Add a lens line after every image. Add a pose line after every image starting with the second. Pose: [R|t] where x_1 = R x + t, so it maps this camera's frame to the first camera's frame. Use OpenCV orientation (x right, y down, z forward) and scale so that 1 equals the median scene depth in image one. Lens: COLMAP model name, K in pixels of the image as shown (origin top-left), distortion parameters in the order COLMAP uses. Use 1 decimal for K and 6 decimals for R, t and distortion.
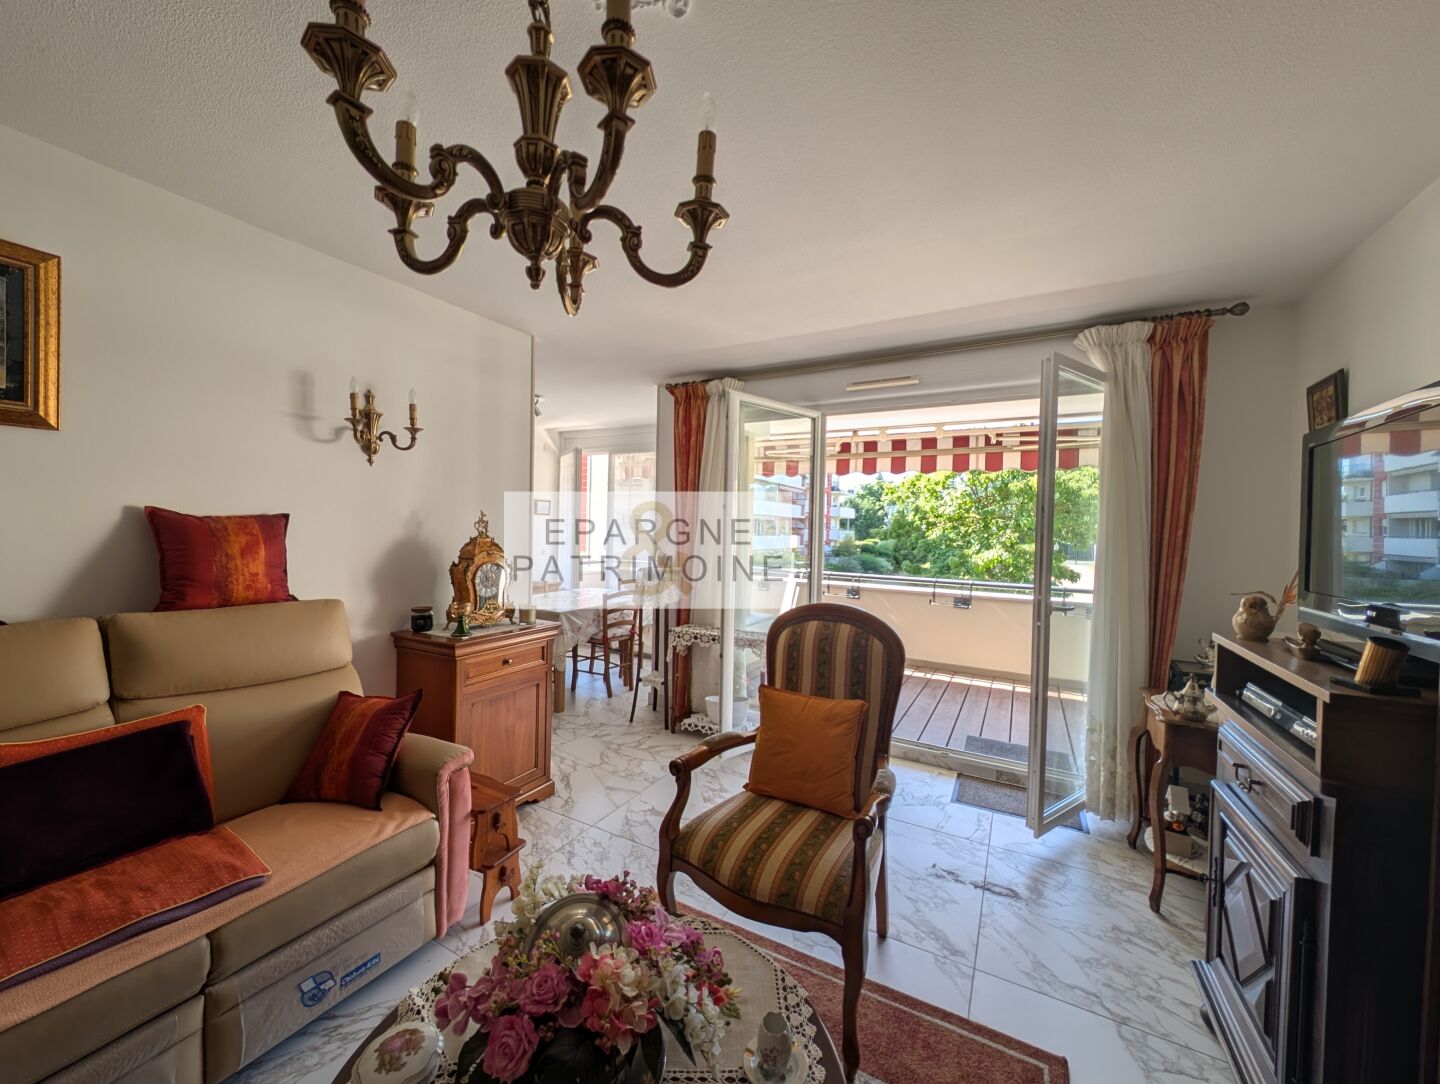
lens RADIAL K [[549.9, 0, 720.0], [0, 549.9, 542.0], [0, 0, 1]] dist [-0.000290, -0.000033]
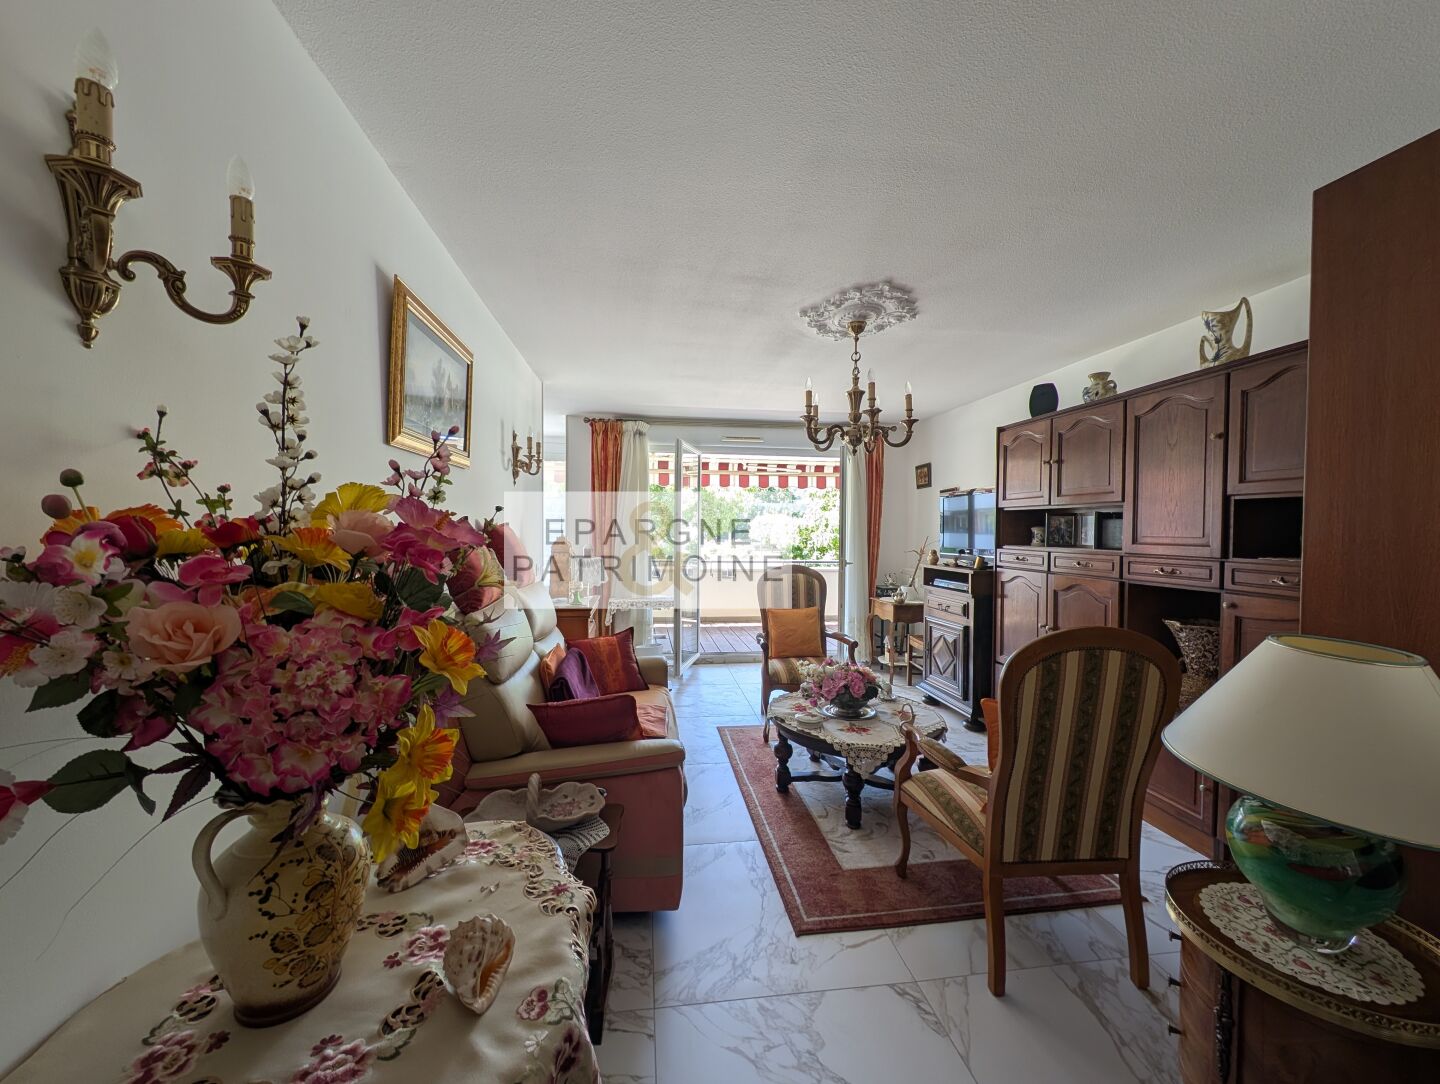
lens RADIAL K [[549.9, 0, 720.0], [0, 549.9, 542.0], [0, 0, 1]] dist [-0.000290, -0.000033]
pose [[0.798407, -0.028008, 0.601467, -0.653594], [0.022121, 0.999608, 0.017183, -0.006553], [-0.601712, -0.000414, 0.798713, -0.245525]]
